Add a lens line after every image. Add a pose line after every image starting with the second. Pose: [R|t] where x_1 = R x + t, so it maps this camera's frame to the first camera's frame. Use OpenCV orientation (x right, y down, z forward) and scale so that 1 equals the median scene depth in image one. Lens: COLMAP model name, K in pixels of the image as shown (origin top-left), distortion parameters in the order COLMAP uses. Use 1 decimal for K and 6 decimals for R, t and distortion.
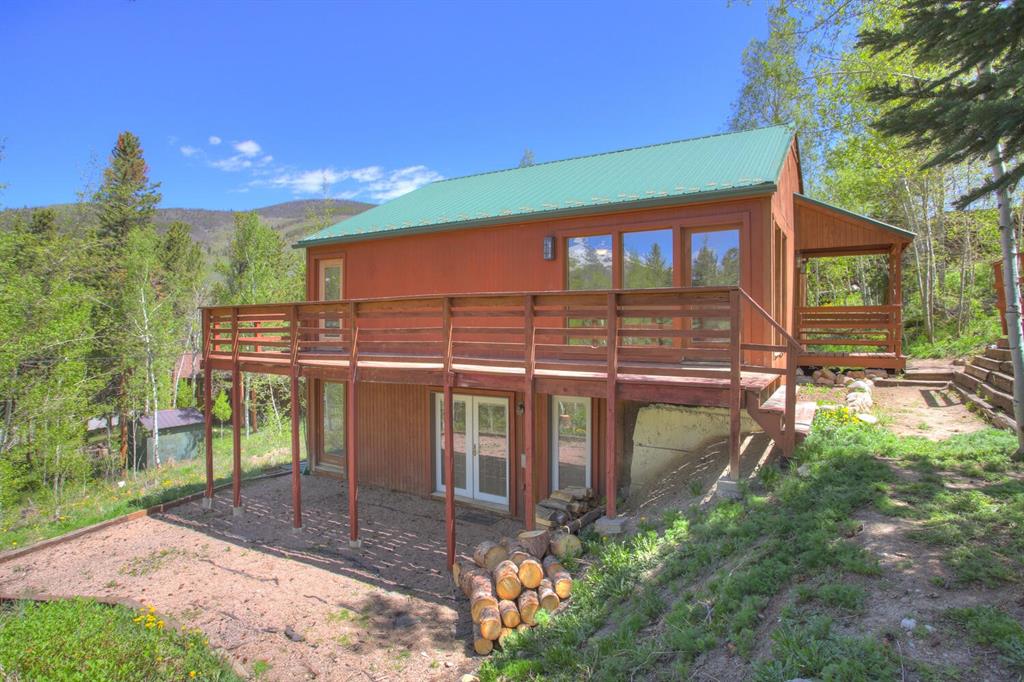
lens RADIAL K [[526.0, 0, 510.5], [0, 526.0, 335.7], [0, 0, 1]] dist [-0.022007, 0.005034]
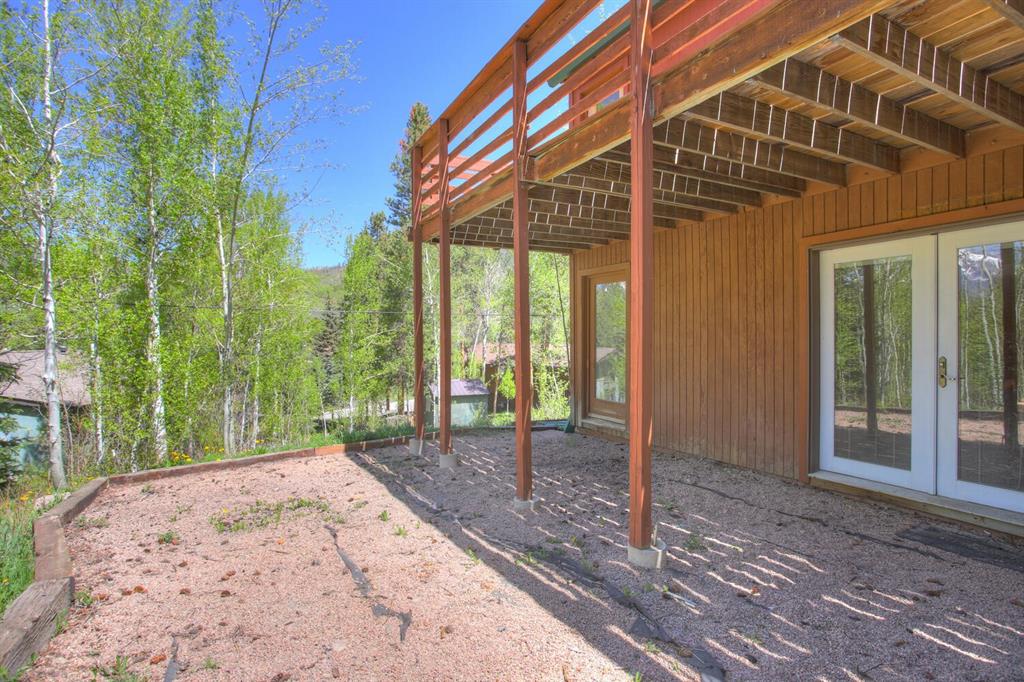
lens RADIAL K [[526.0, 0, 508.4], [0, 526.0, 343.8], [0, 0, 1]] dist [-0.022007, 0.005034]
pose [[0.858839, -0.003637, -0.512233, -0.148889], [0.003774, 0.999993, -0.000772, 0.194705], [0.512232, -0.001270, 0.858846, 0.496455]]
